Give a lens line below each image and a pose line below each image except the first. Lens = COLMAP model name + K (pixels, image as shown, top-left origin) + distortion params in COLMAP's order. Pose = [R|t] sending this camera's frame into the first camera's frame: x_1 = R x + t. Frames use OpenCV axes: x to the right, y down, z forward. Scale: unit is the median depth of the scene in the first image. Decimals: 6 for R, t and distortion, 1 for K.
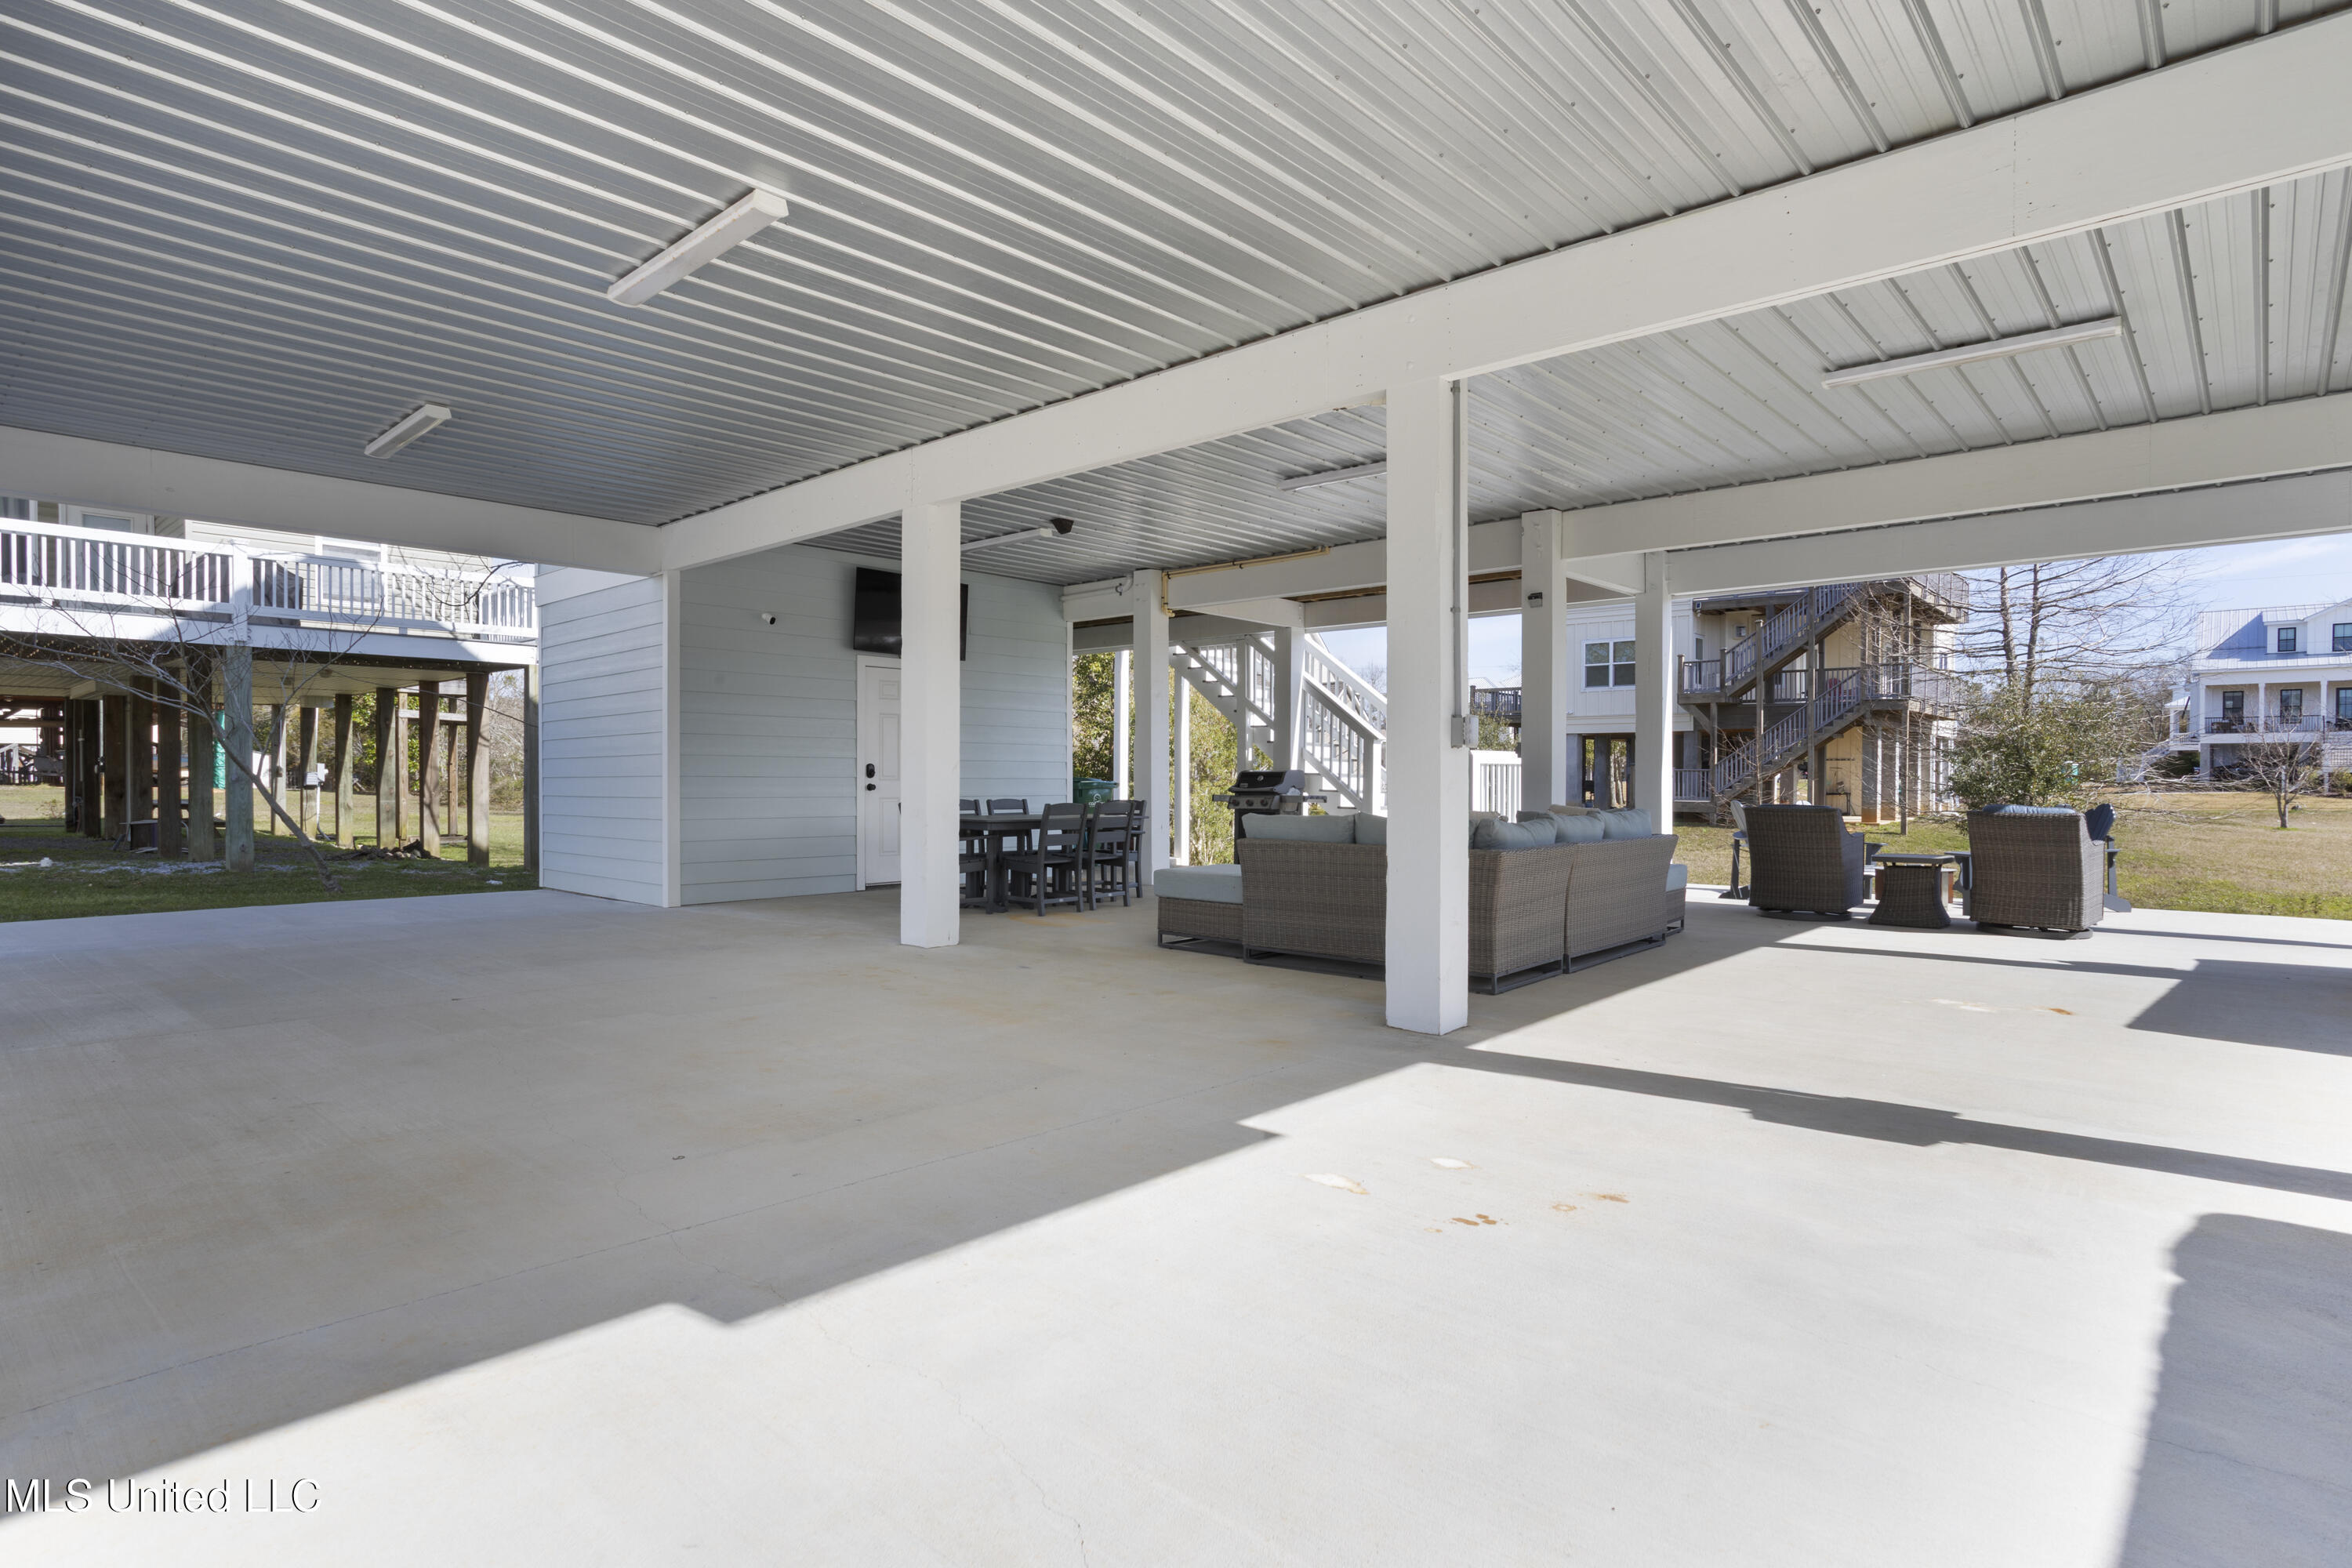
lens RADIAL K [[1227.3, 0, 1176.0], [0, 1227.3, 784.0], [0, 0, 1]] dist [-0.002685, -0.000548]
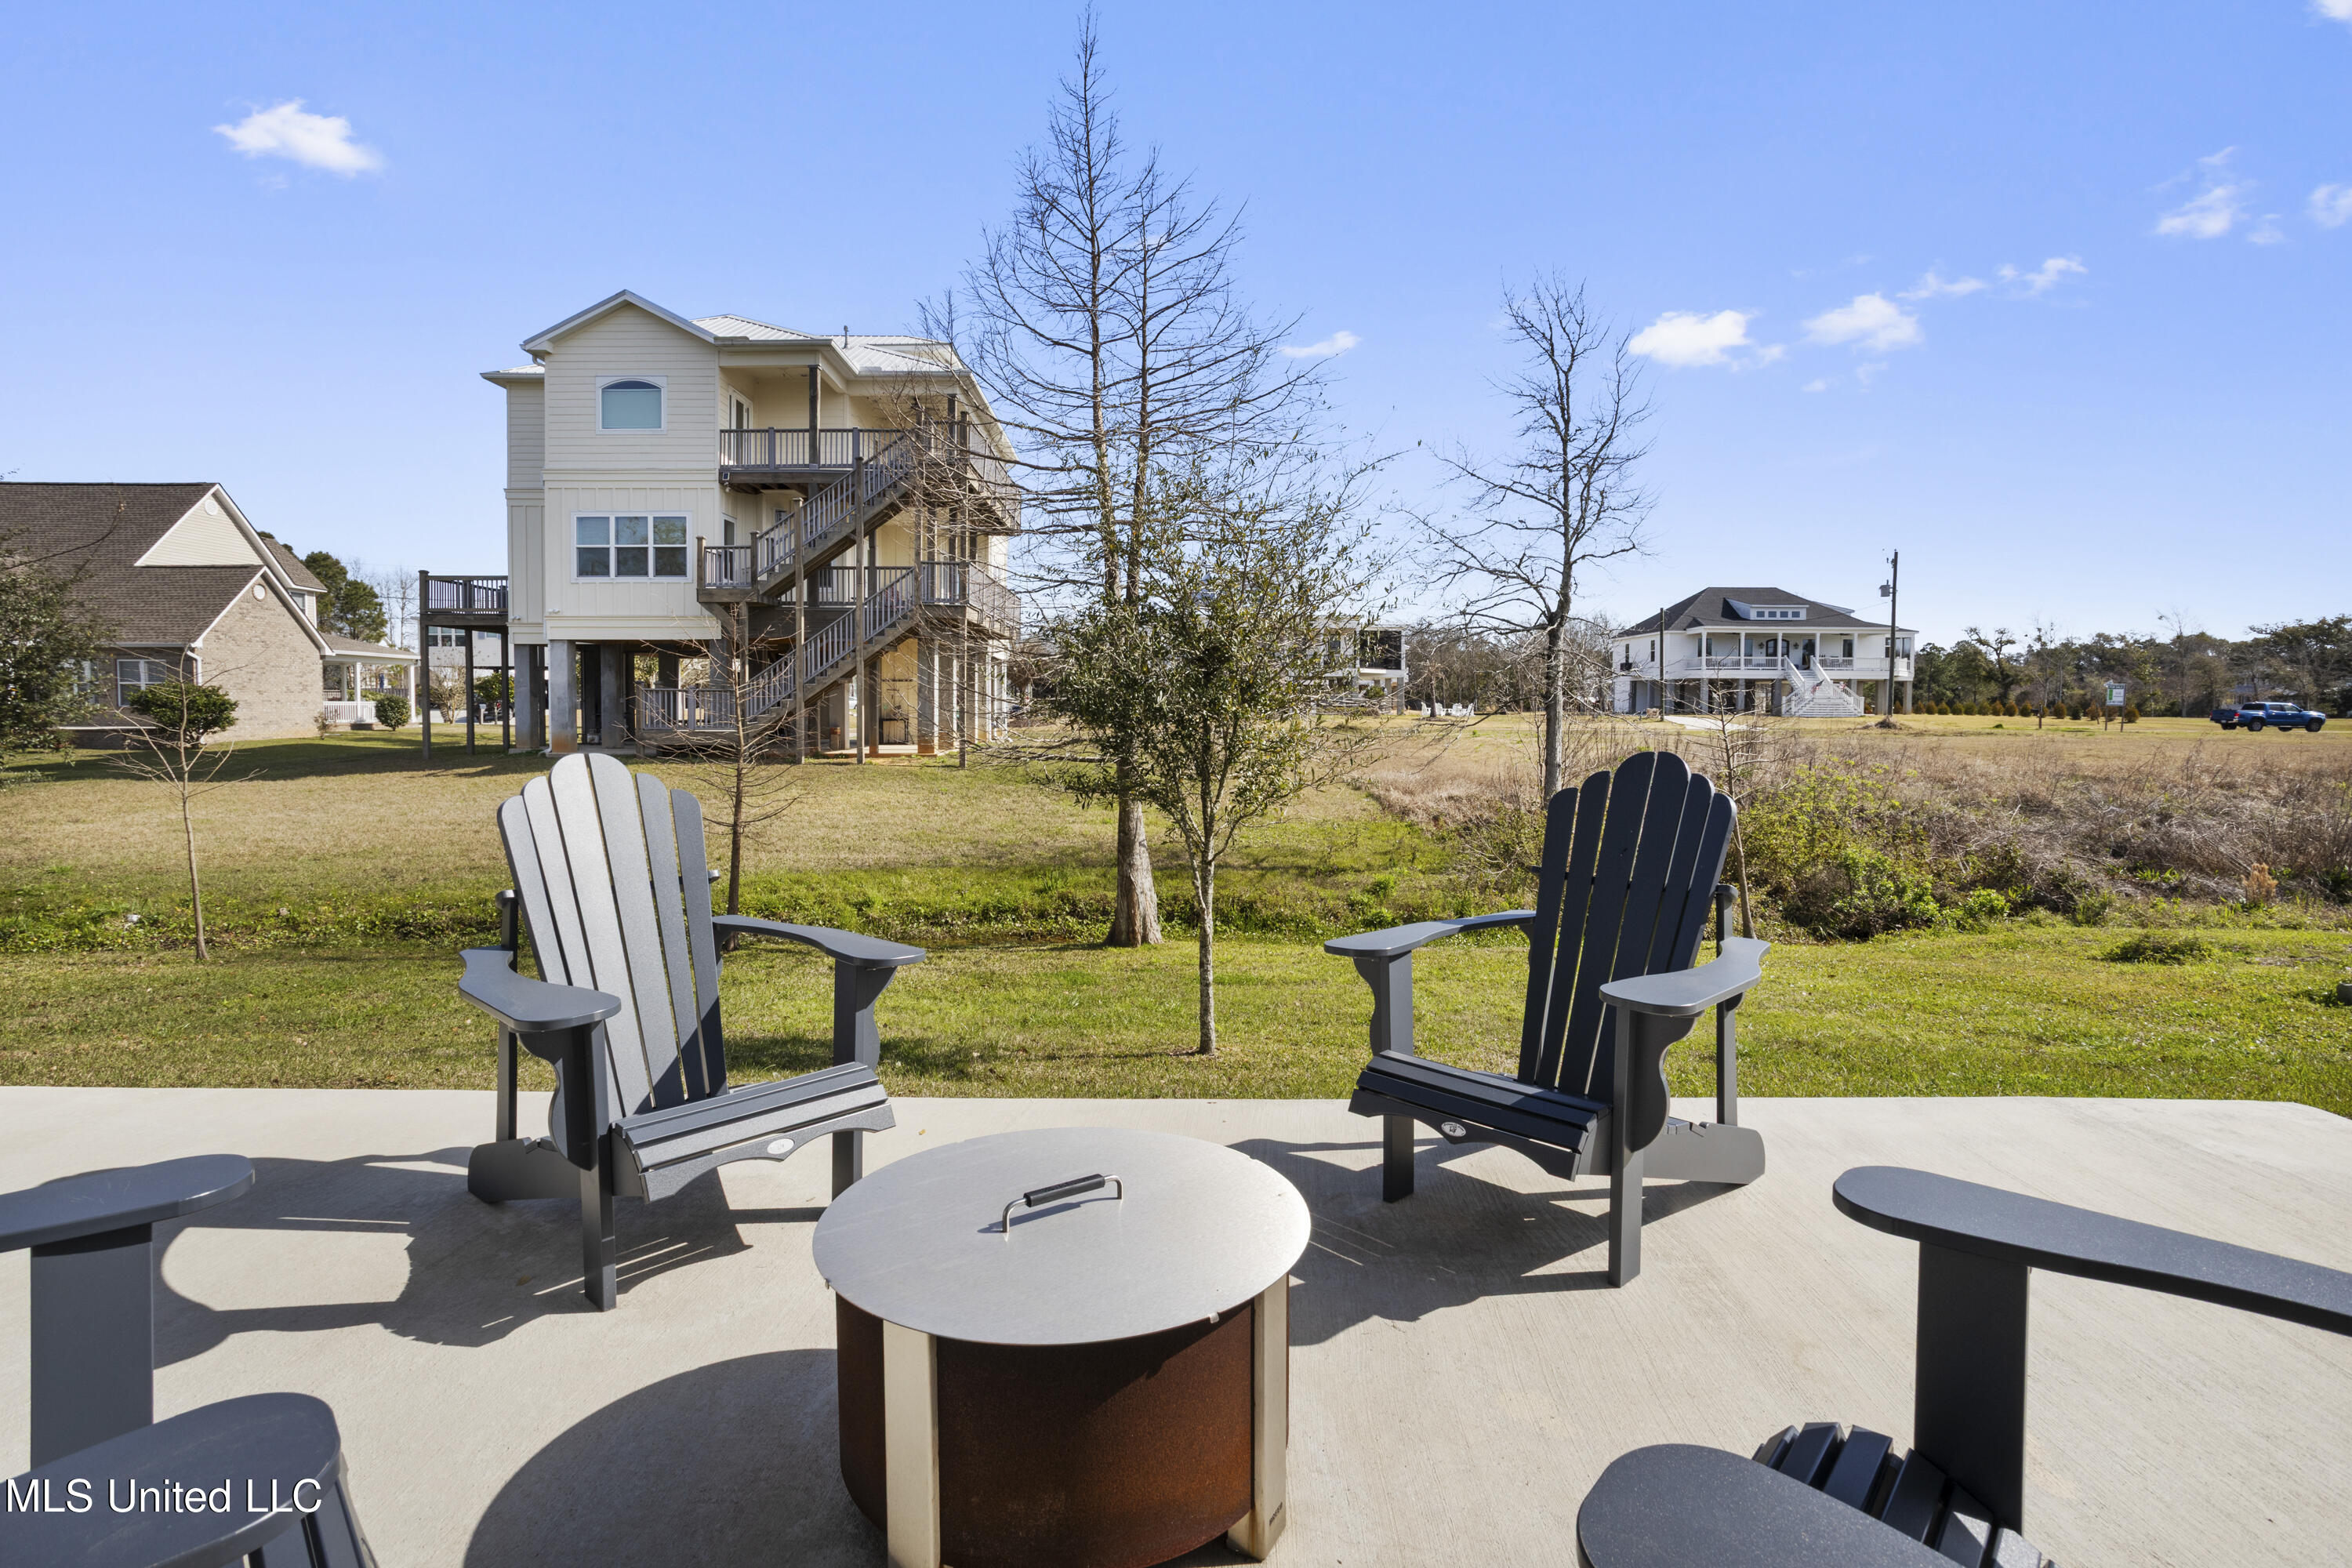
lens RADIAL K [[1146.4, 0, 1174.3], [0, 1146.4, 733.3], [0, 0, 1]] dist [-0.000424, -0.000049]
pose [[0.750897, -0.015910, 0.660228, 0.296663], [0.004433, 0.999809, 0.019051, 0.005588], [-0.660405, -0.011379, 0.750824, 0.506915]]
